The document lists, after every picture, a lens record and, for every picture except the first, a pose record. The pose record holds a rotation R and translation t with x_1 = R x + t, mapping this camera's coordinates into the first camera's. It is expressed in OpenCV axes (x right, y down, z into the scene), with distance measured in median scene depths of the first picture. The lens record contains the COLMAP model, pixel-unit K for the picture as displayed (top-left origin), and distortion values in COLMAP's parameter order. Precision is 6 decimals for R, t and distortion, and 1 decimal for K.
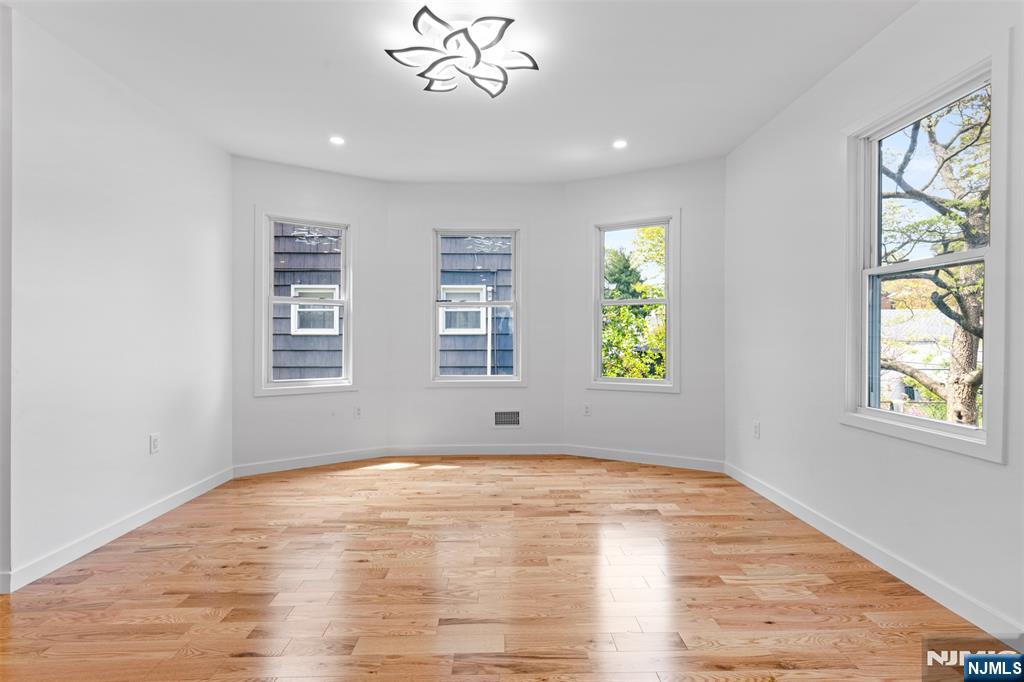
lens RADIAL K [[458.9, 0, 513.0], [0, 458.9, 337.7], [0, 0, 1]] dist [0.010981, -0.003411]
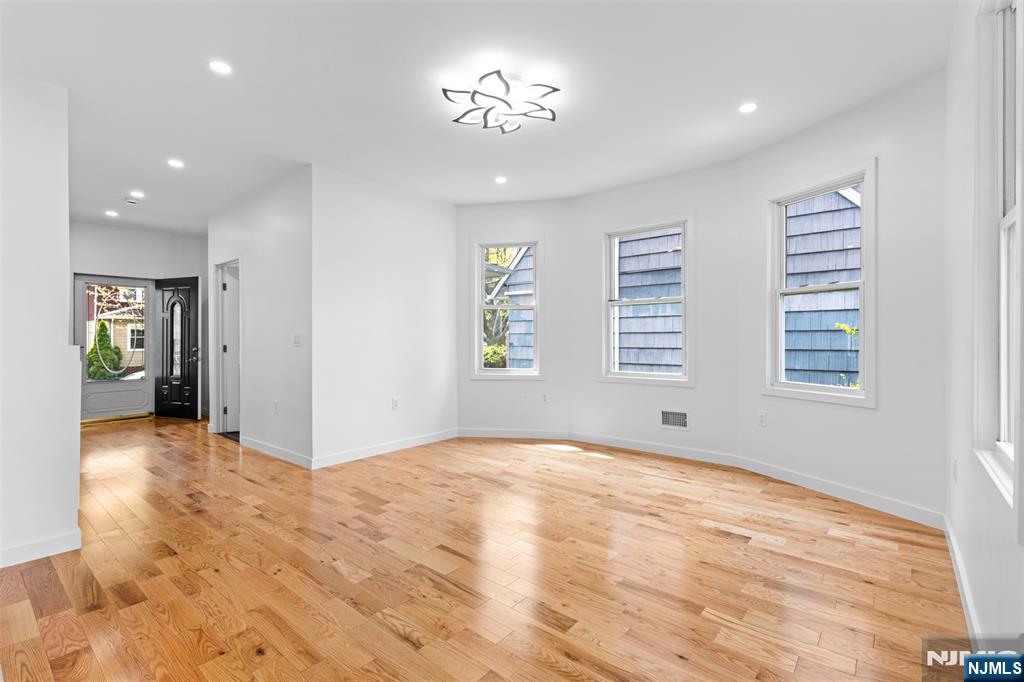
lens RADIAL K [[458.9, 0, 513.0], [0, 458.9, 337.7], [0, 0, 1]] dist [0.010981, -0.003411]
pose [[0.753259, -0.003239, -0.657716, 0.411086], [0.005513, 0.999984, 0.001389, 0.002922], [0.657701, -0.004672, 0.753265, 0.060034]]
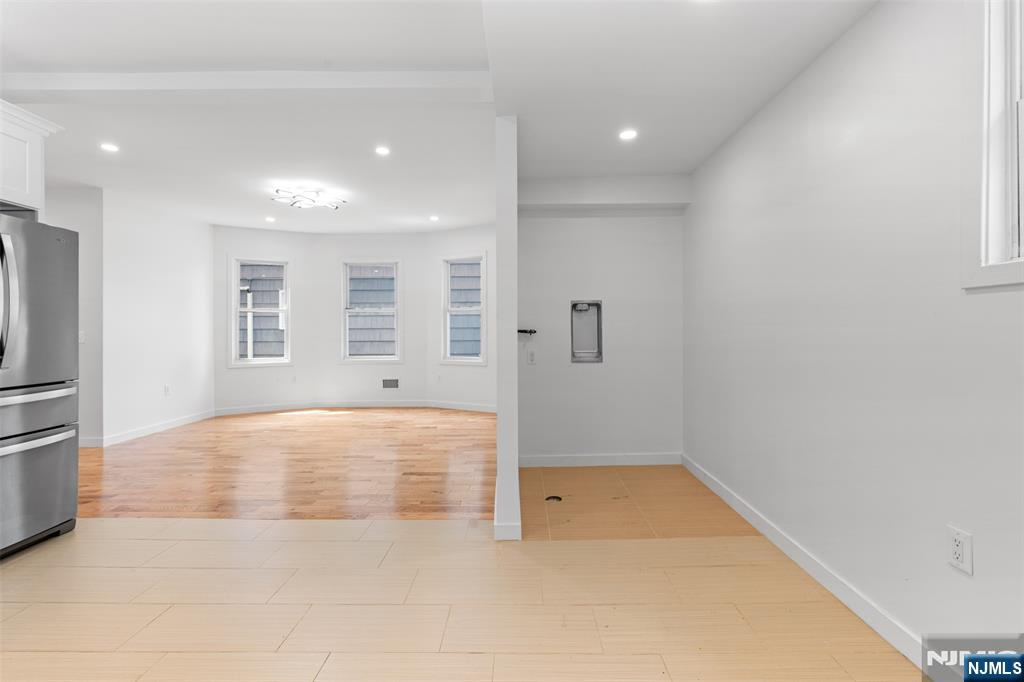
lens RADIAL K [[462.3, 0, 512.0], [0, 462.3, 329.2], [0, 0, 1]] dist [0.010018, -0.000175]
pose [[0.999140, -0.005131, -0.041148, 0.520260], [0.005099, 0.999987, -0.000879, -0.006226], [0.041152, 0.000669, 0.999153, -0.617153]]
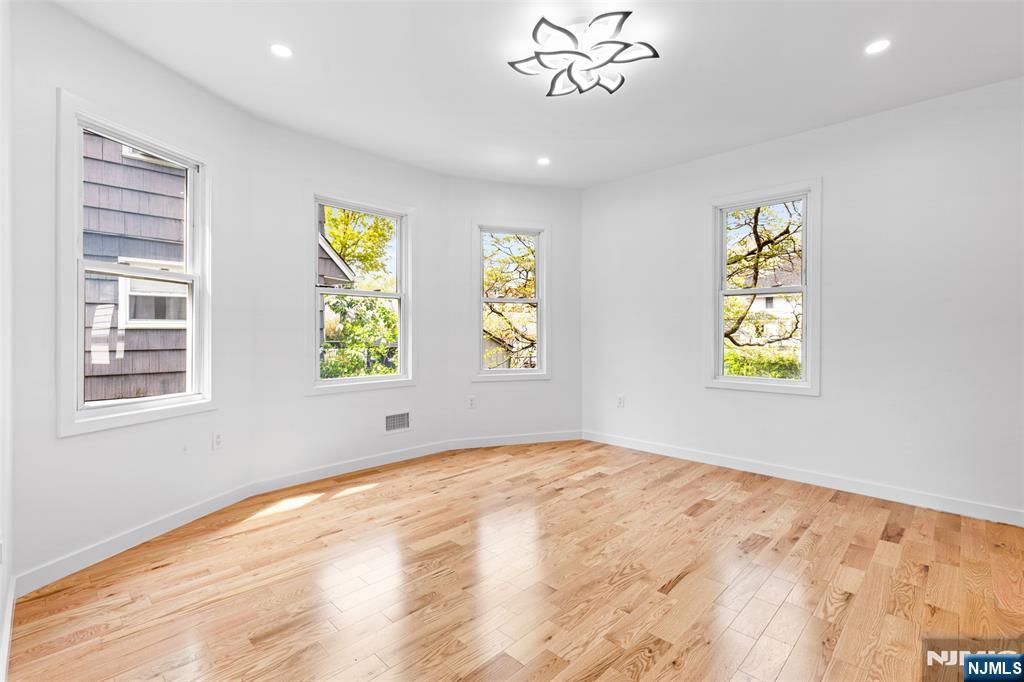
lens RADIAL K [[458.9, 0, 513.0], [0, 458.9, 337.7], [0, 0, 1]] dist [0.010981, -0.003411]
pose [[0.718797, -0.007487, 0.695180, -0.536710], [0.000131, 0.999943, 0.010634, 0.000287], [-0.695220, -0.007553, 0.718757, 0.213283]]
